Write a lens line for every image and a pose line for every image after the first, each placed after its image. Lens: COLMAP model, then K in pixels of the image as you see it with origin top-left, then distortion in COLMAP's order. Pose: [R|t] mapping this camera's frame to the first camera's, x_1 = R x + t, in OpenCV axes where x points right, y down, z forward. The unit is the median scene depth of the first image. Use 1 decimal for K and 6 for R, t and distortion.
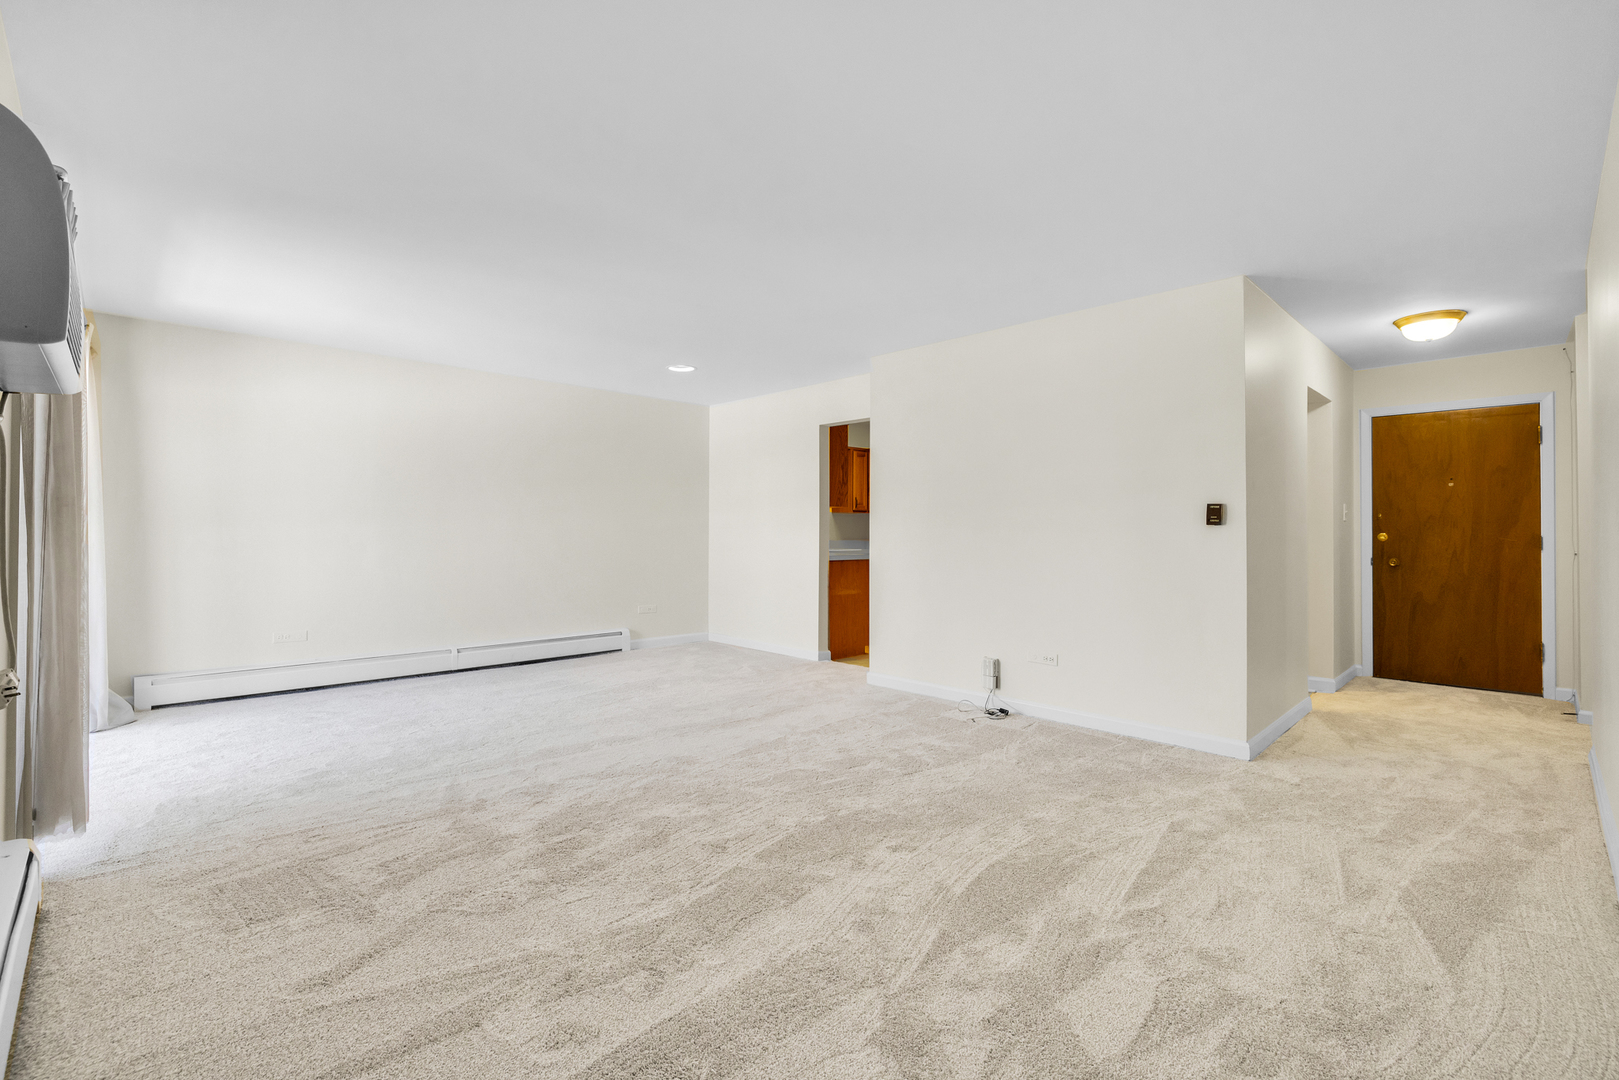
lens RADIAL K [[656.3, 0, 773.7], [0, 656.3, 540.0], [0, 0, 1]] dist [-0.002966, -0.000378]
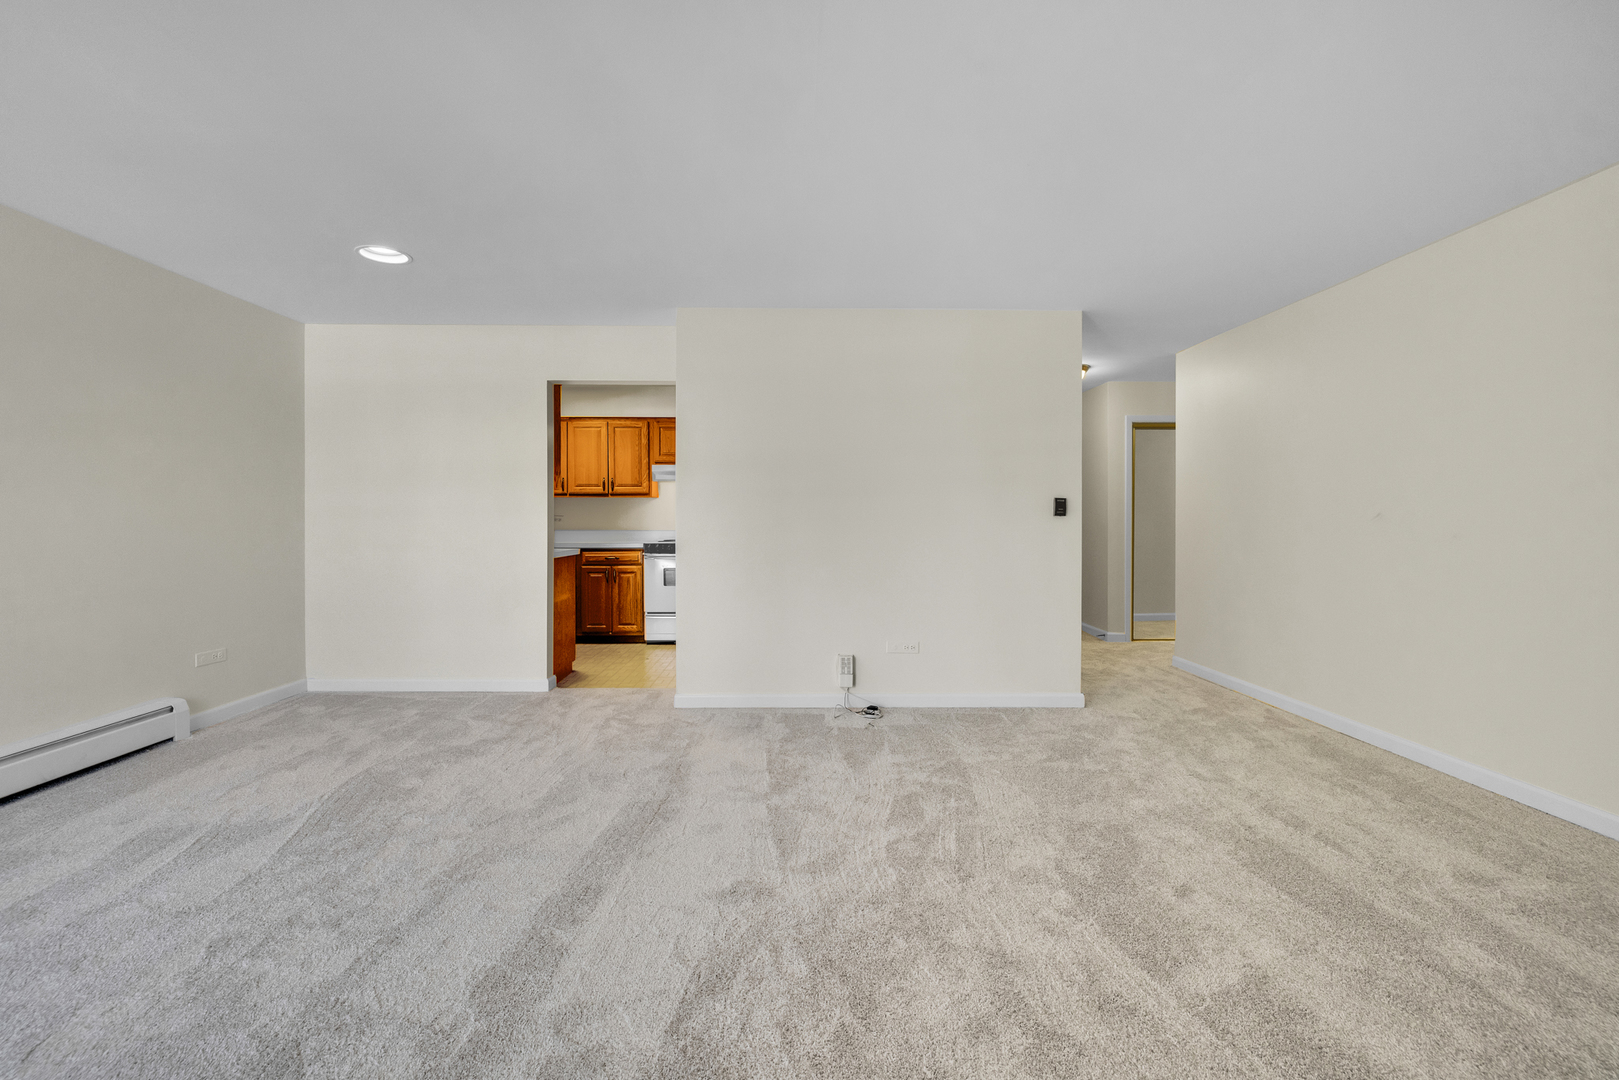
lens RADIAL K [[656.3, 0, 773.7], [0, 656.3, 540.0], [0, 0, 1]] dist [-0.002966, -0.000378]
pose [[0.708466, -0.024443, 0.705322, -0.476819], [0.011863, 0.999671, 0.022728, -0.010925], [-0.705645, -0.007735, 0.708523, 0.470756]]
